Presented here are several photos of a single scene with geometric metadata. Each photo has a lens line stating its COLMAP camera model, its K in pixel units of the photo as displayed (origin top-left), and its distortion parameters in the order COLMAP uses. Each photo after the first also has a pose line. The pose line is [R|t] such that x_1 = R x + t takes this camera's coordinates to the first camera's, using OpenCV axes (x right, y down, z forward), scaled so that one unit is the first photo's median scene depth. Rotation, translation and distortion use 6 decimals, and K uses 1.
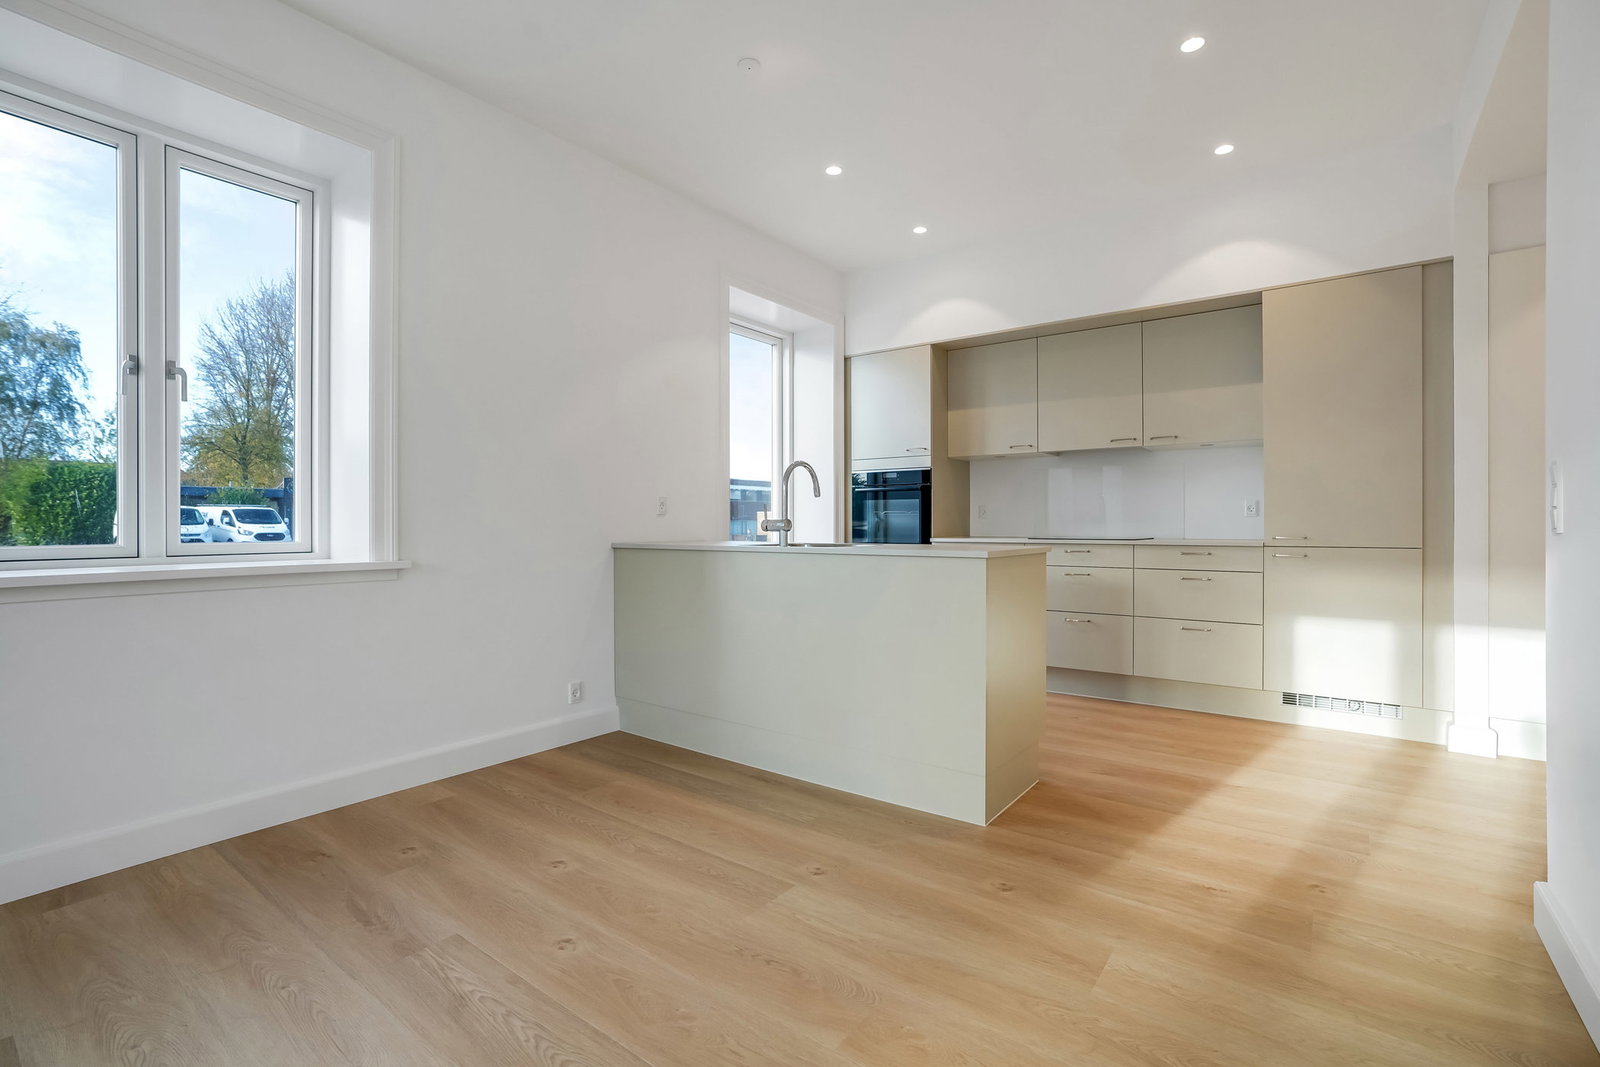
lens RADIAL K [[735.0, 0, 806.3], [0, 735.0, 520.4], [0, 0, 1]] dist [-0.029745, 0.009173]
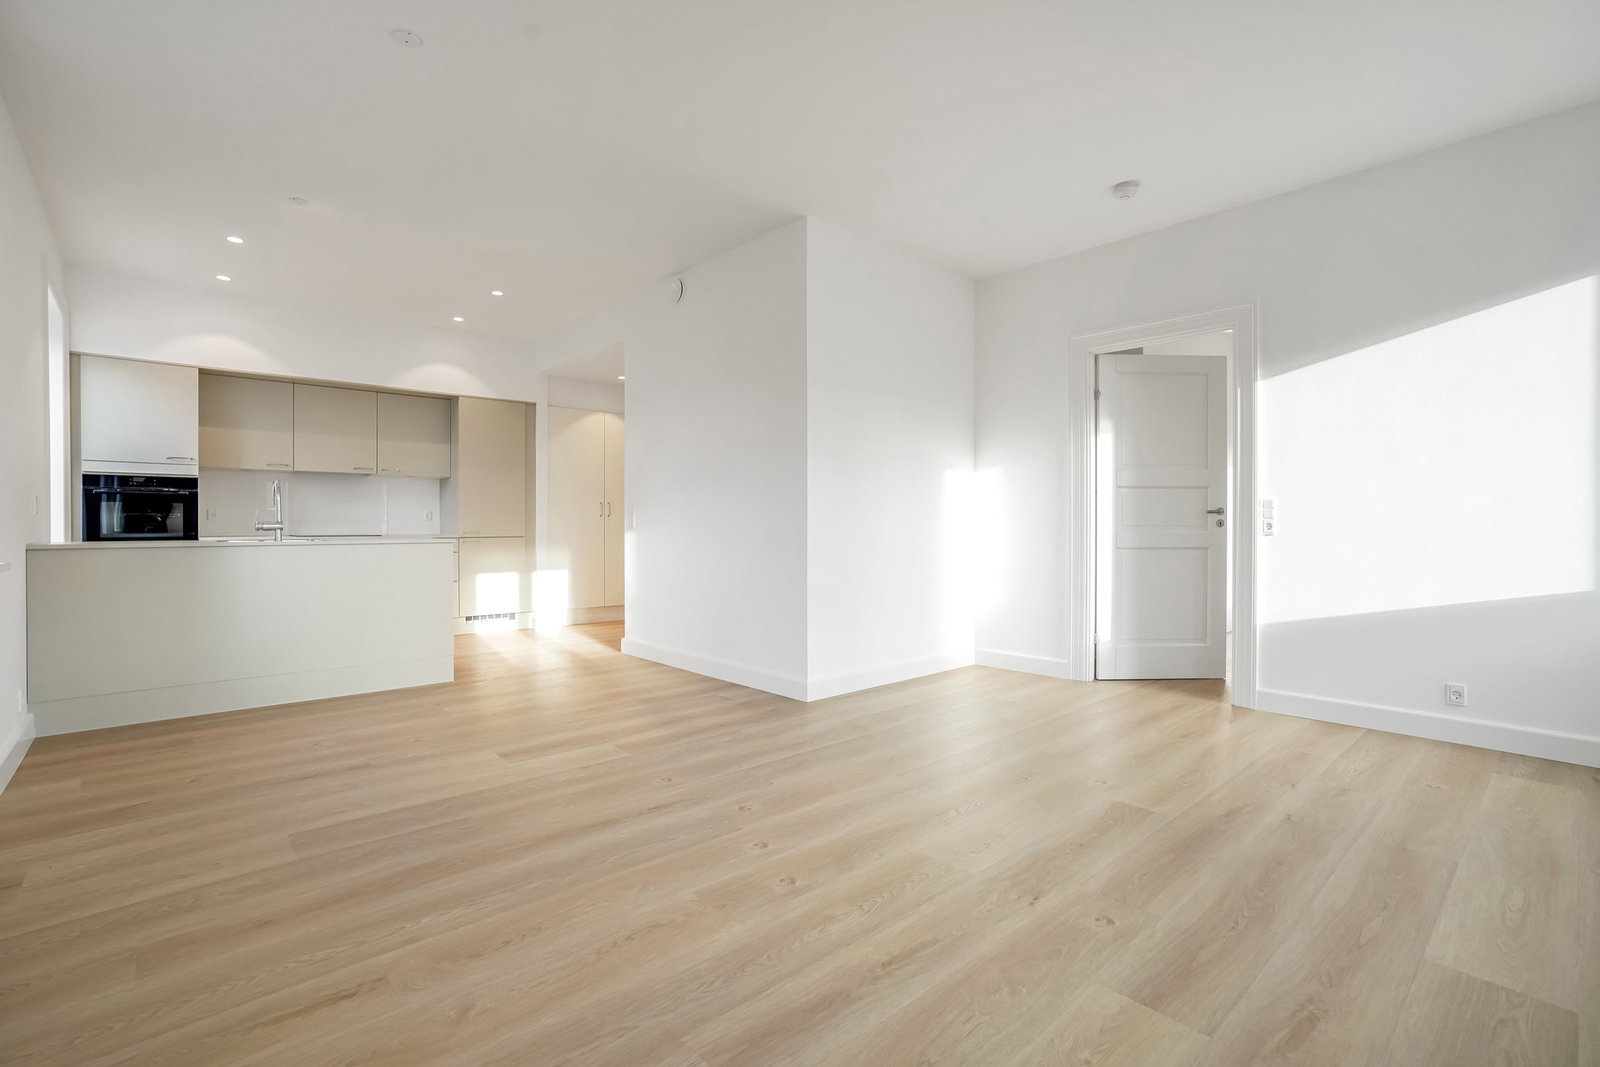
lens RADIAL K [[735.0, 0, 808.4], [0, 735.0, 527.2], [0, 0, 1]] dist [-0.029745, 0.009173]
pose [[0.174129, -0.000407, 0.984723, -0.773389], [-0.005047, 0.999986, 0.001306, 0.001818], [-0.984710, -0.005198, 0.174125, -0.133555]]
